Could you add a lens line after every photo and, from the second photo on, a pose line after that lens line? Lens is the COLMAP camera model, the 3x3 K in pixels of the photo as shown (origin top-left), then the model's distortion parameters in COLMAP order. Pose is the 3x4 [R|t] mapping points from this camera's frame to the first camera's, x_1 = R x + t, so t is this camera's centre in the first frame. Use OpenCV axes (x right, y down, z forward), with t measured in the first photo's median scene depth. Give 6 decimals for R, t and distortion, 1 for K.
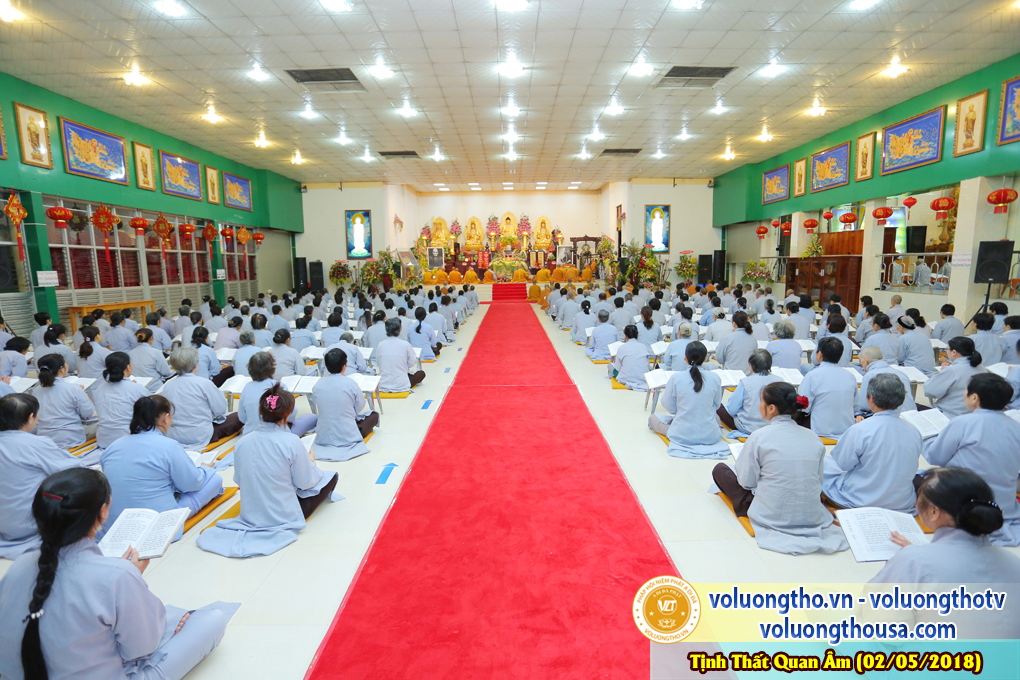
lens RADIAL K [[496.7, 0, 511.2], [0, 496.7, 334.0], [0, 0, 1]] dist [-0.037811, 0.009615]
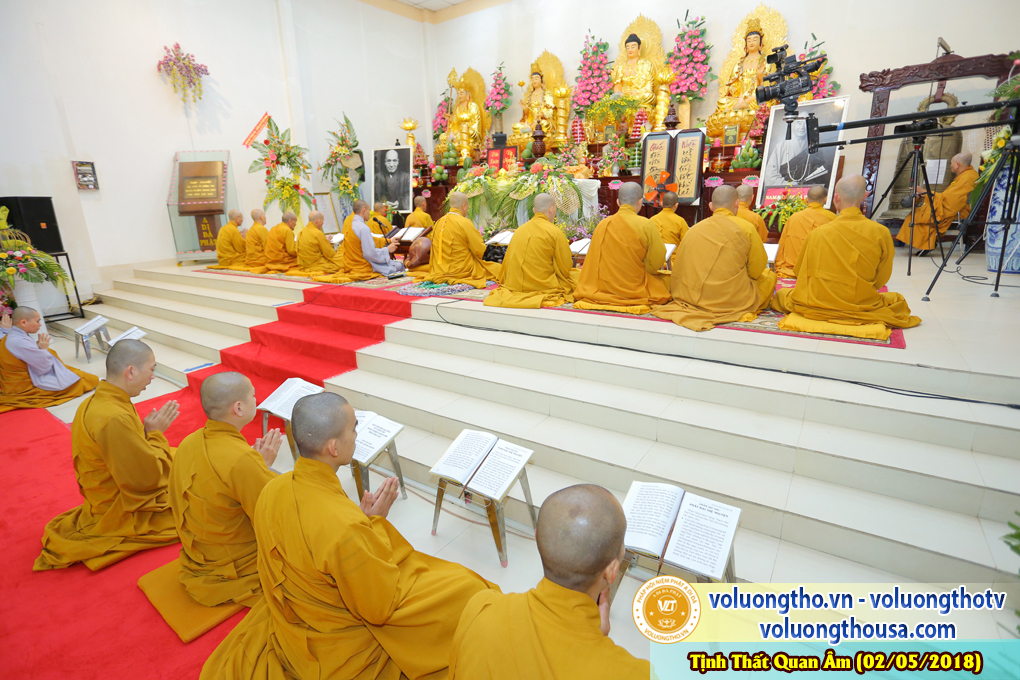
lens RADIAL K [[496.7, 0, 503.5], [0, 496.7, 331.0], [0, 0, 1]] dist [-0.037811, 0.009615]
pose [[0.814607, 0.137925, -0.563375, 0.152335], [-0.055236, 0.985348, 0.161364, -0.116215], [0.577377, -0.100329, 0.810290, 0.823758]]
